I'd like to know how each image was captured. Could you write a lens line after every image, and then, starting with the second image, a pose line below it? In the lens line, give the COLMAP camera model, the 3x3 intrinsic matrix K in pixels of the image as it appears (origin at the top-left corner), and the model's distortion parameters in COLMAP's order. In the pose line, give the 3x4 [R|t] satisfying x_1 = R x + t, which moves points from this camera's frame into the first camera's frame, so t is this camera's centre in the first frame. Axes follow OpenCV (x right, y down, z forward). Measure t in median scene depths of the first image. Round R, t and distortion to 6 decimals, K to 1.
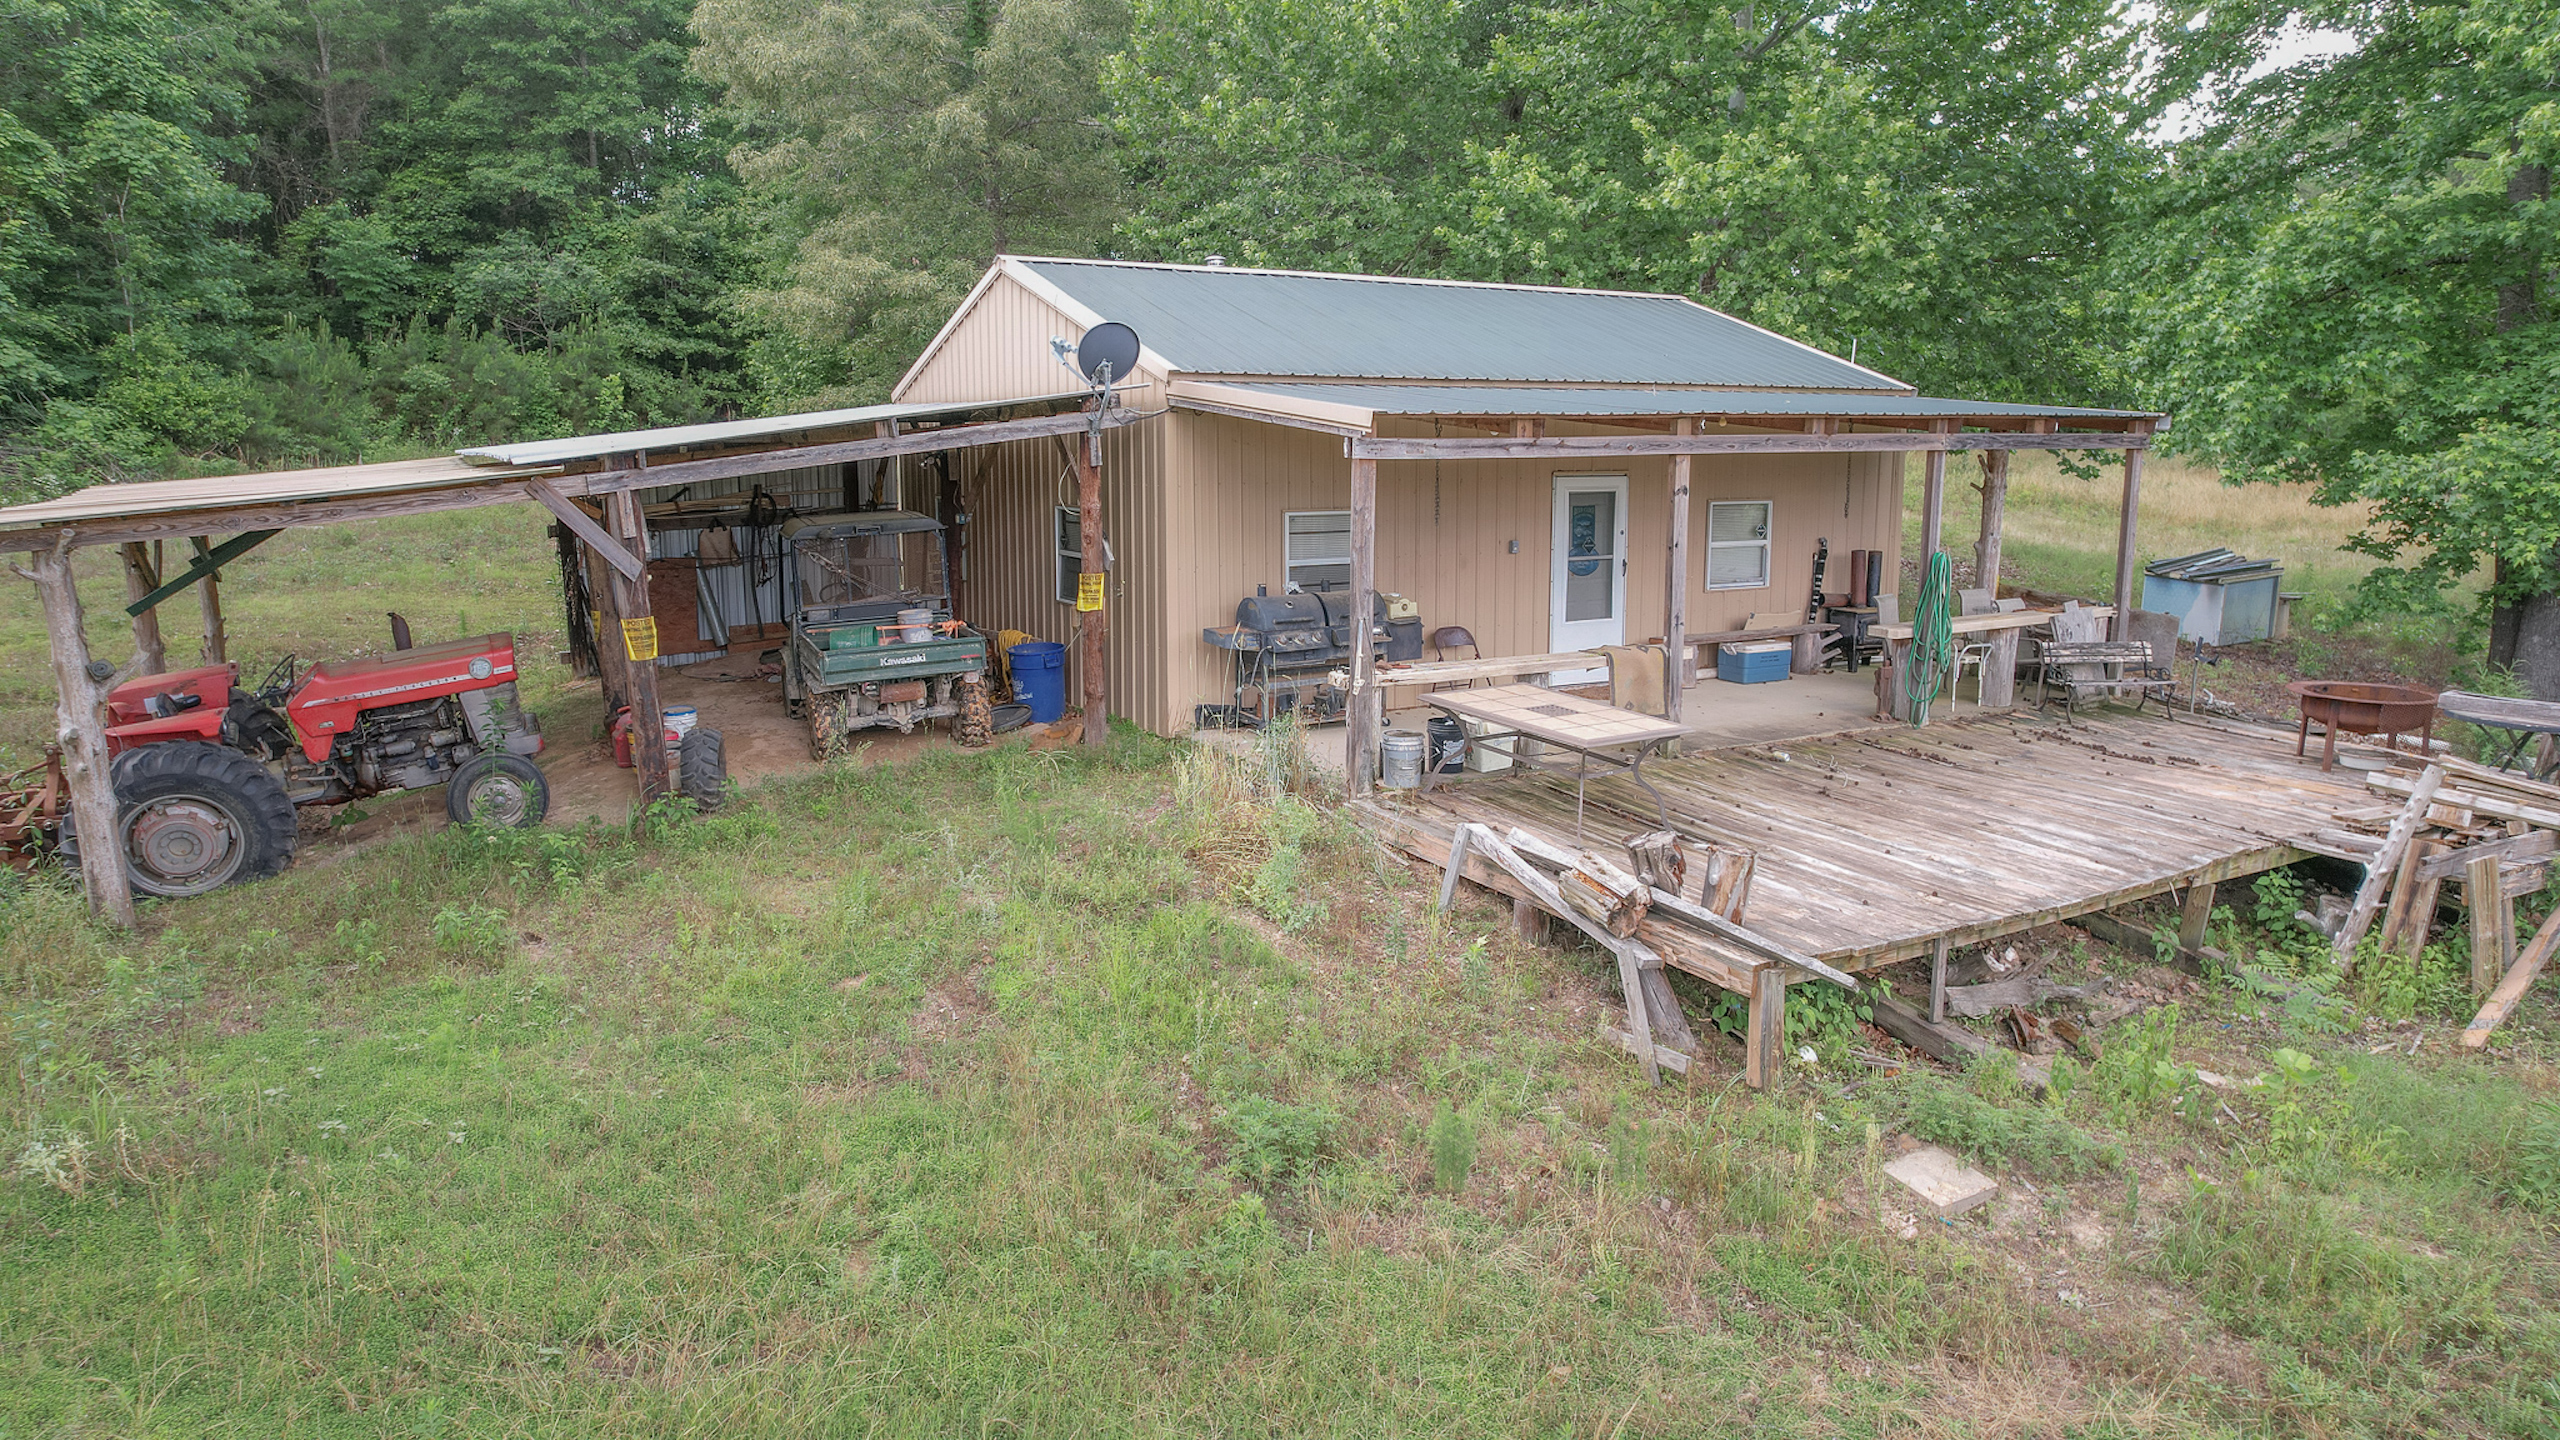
lens RADIAL K [[1652.8, 0, 1287.5], [0, 1652.8, 716.2], [0, 0, 1]] dist [-0.096077, 0.101412]
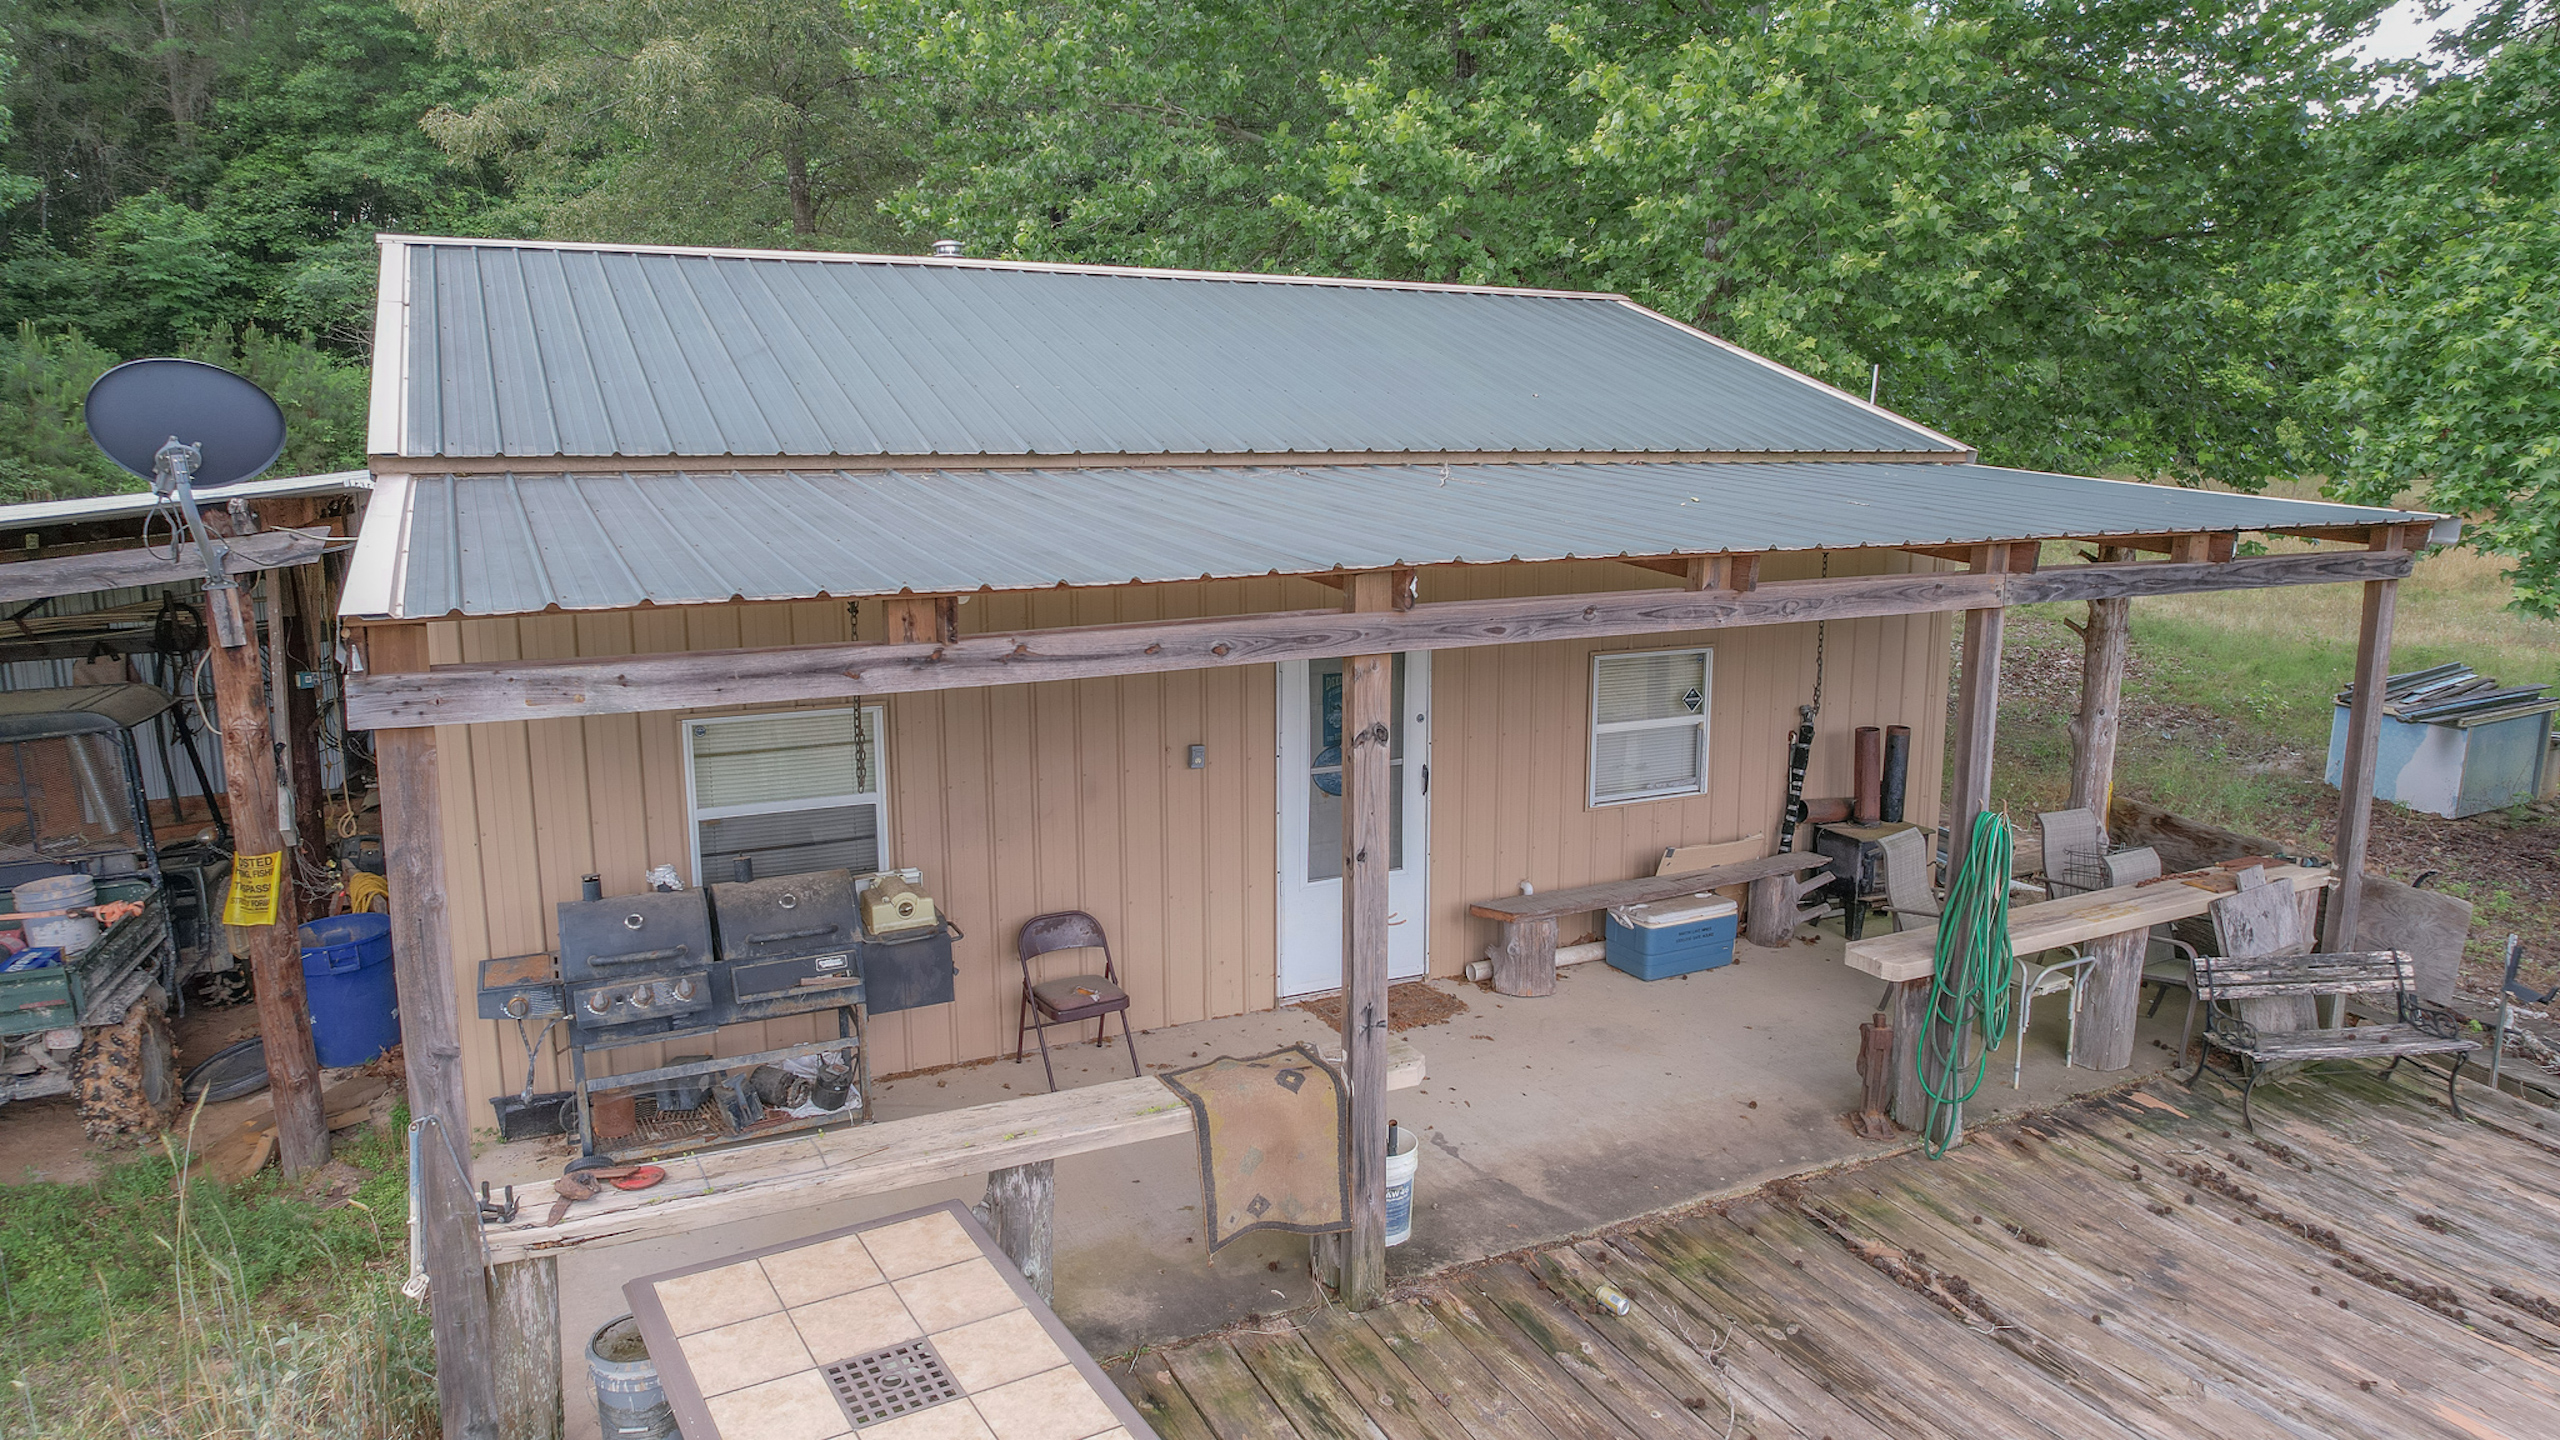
lens RADIAL K [[1652.8, 0, 1287.5], [0, 1652.8, 716.2], [0, 0, 1]] dist [-0.096077, 0.101412]
pose [[0.998268, 0.011637, -0.057664, 0.149705], [-0.011726, 0.999931, -0.001206, -0.087202], [0.057645, 0.001880, 0.998335, 0.344182]]
